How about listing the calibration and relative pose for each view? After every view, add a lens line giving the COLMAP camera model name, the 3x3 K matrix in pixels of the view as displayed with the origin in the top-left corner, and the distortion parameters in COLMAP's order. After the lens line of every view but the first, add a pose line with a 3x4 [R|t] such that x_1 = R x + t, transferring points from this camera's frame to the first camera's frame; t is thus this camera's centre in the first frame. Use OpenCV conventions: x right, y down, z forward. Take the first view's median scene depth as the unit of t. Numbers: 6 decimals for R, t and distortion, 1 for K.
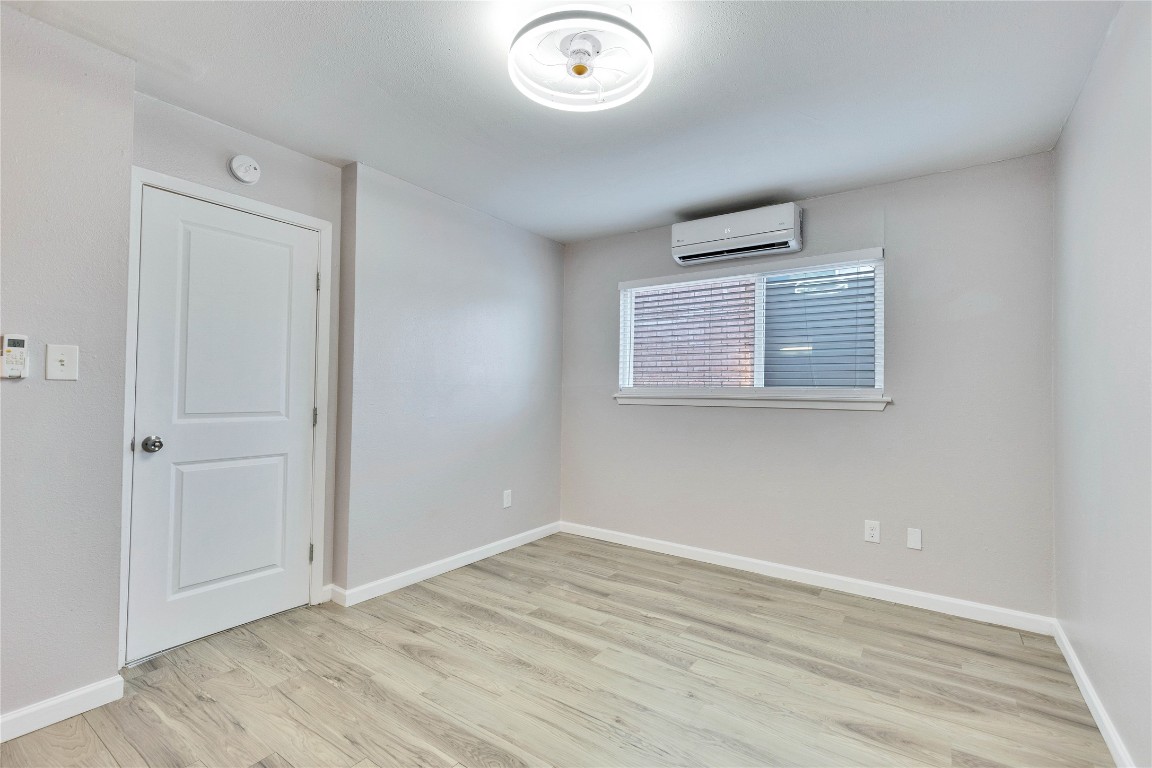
lens RADIAL K [[510.4, 0, 581.2], [0, 510.4, 387.1], [0, 0, 1]] dist [0.000792, -0.000131]
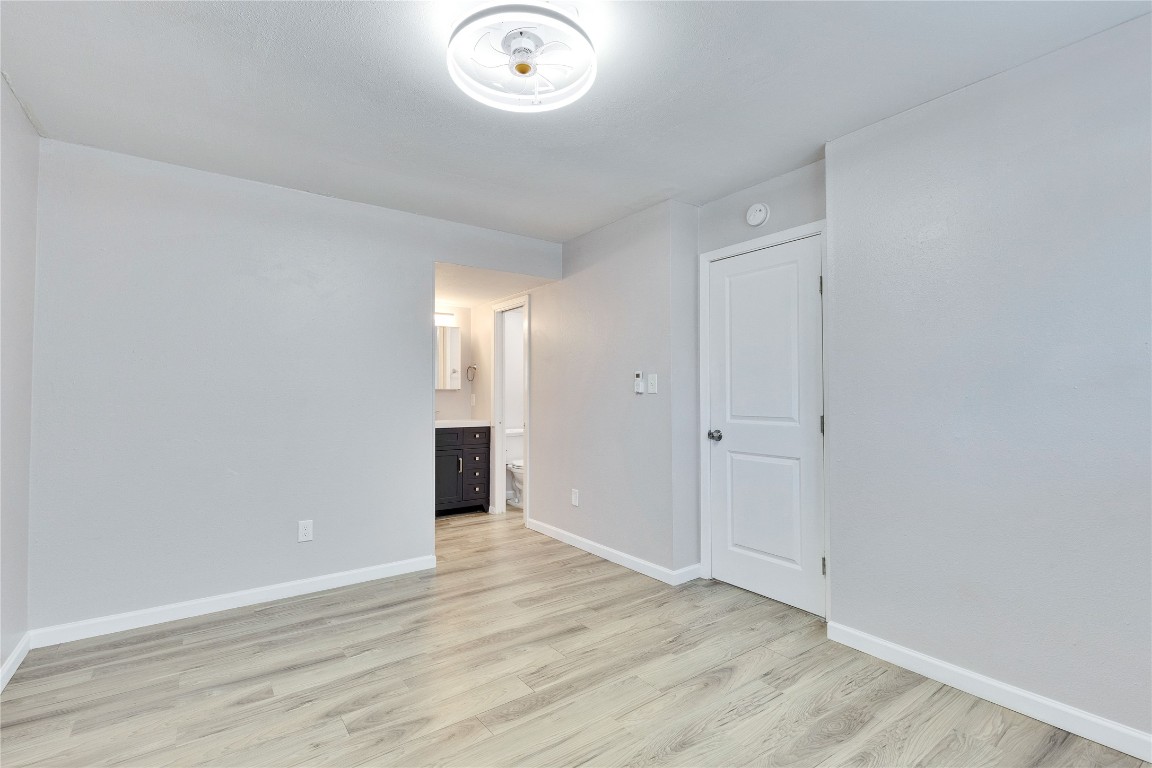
lens RADIAL K [[519.9, 0, 579.0], [0, 519.9, 380.5], [0, 0, 1]] dist [0.002505, 0.000331]
pose [[-0.321944, -0.034481, -0.946131, 0.680628], [0.013257, 0.999074, -0.040921, 0.009405], [0.946666, -0.025717, -0.321189, 1.068590]]
